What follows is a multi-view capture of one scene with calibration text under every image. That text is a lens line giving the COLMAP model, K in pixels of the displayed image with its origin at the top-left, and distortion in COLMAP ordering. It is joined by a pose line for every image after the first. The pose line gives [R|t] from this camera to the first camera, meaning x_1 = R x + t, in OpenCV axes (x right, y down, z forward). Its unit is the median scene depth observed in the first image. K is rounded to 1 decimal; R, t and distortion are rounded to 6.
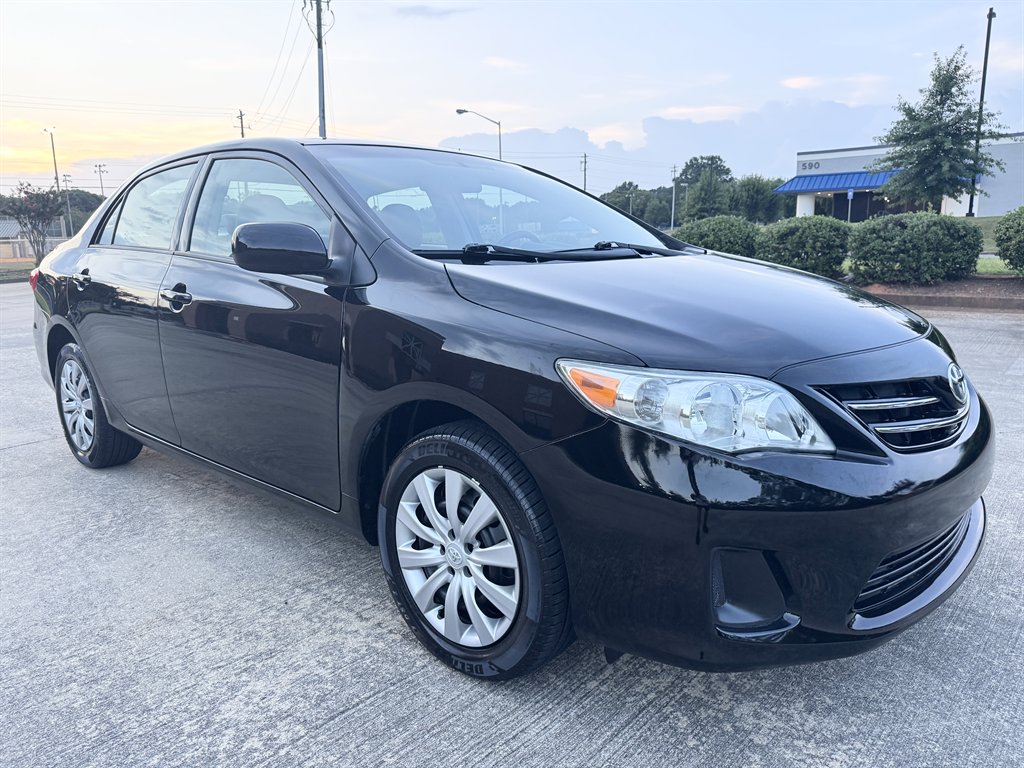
lens RADIAL K [[719.3, 0, 511.2], [0, 719.3, 384.9], [0, 0, 1]] dist [0.020071, -0.025341]
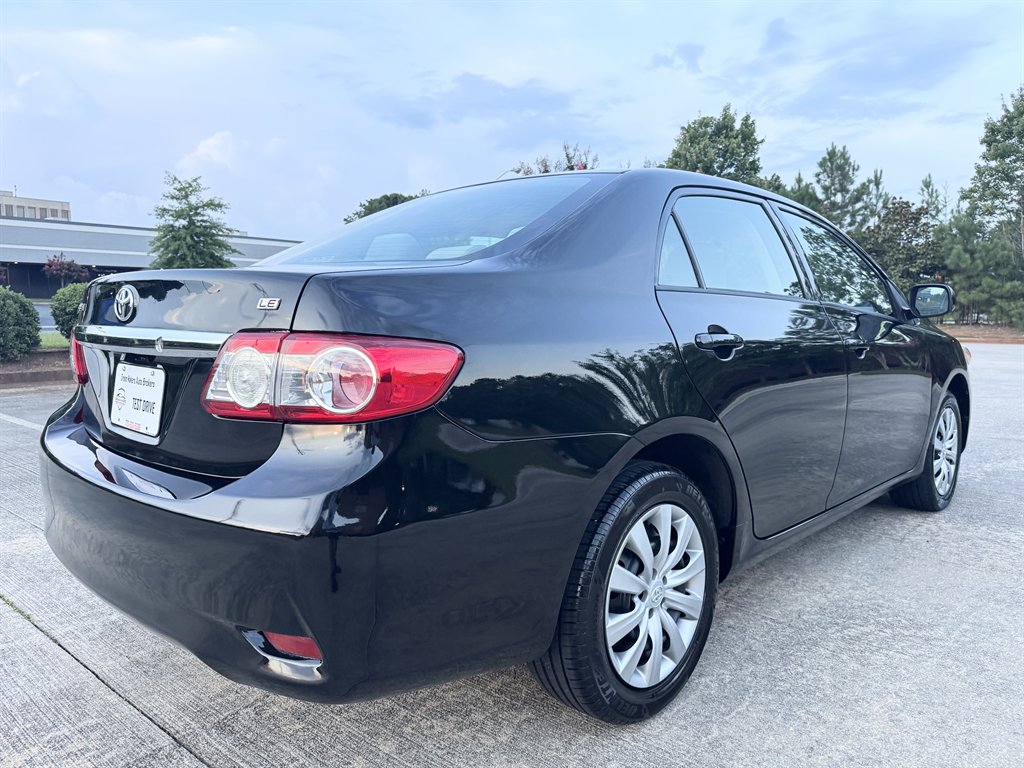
lens RADIAL K [[727.0, 0, 513.6], [0, 727.0, 385.0], [0, 0, 1]] dist [0.001179, -0.006456]
pose [[0.029066, -0.080173, 0.996357, -1.710141], [0.192112, 0.978643, 0.073143, -0.265081], [-0.980942, 0.189286, 0.043848, 1.636923]]
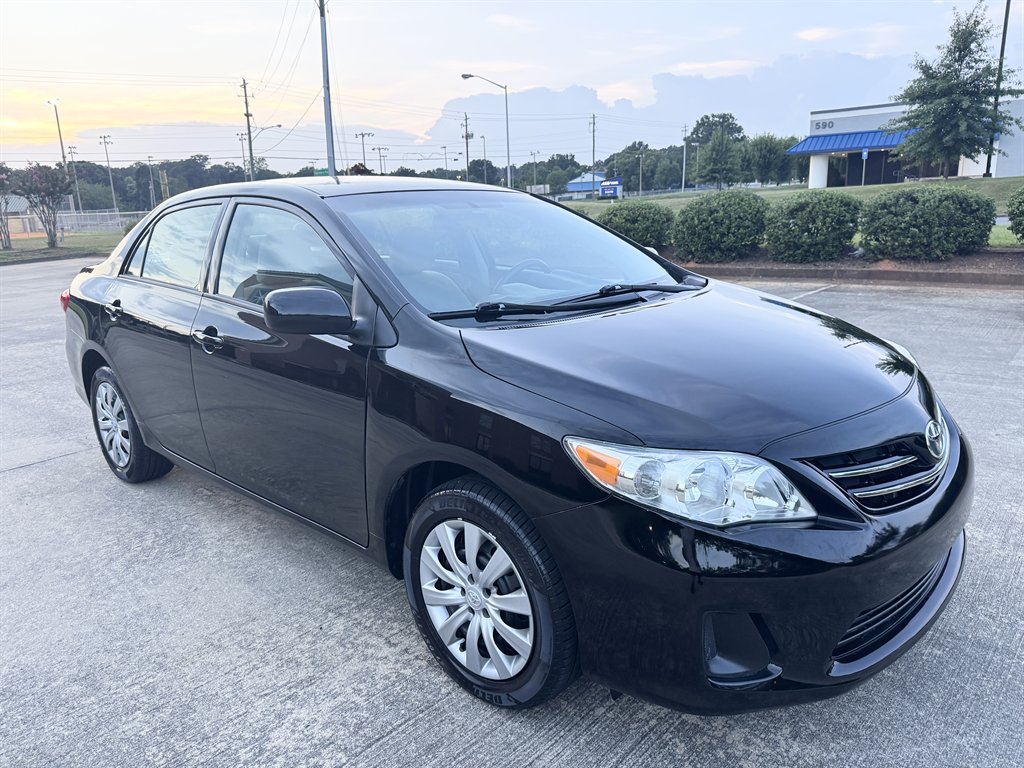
lens RADIAL K [[719.2, 0, 508.4], [0, 719.2, 389.4], [0, 0, 1]] dist [0.015705, -0.019976]
pose [[0.999727, -0.013986, -0.018724, -0.000760], [0.014964, 0.998474, 0.053160, -0.110792], [0.017952, -0.053426, 0.998410, -0.068564]]
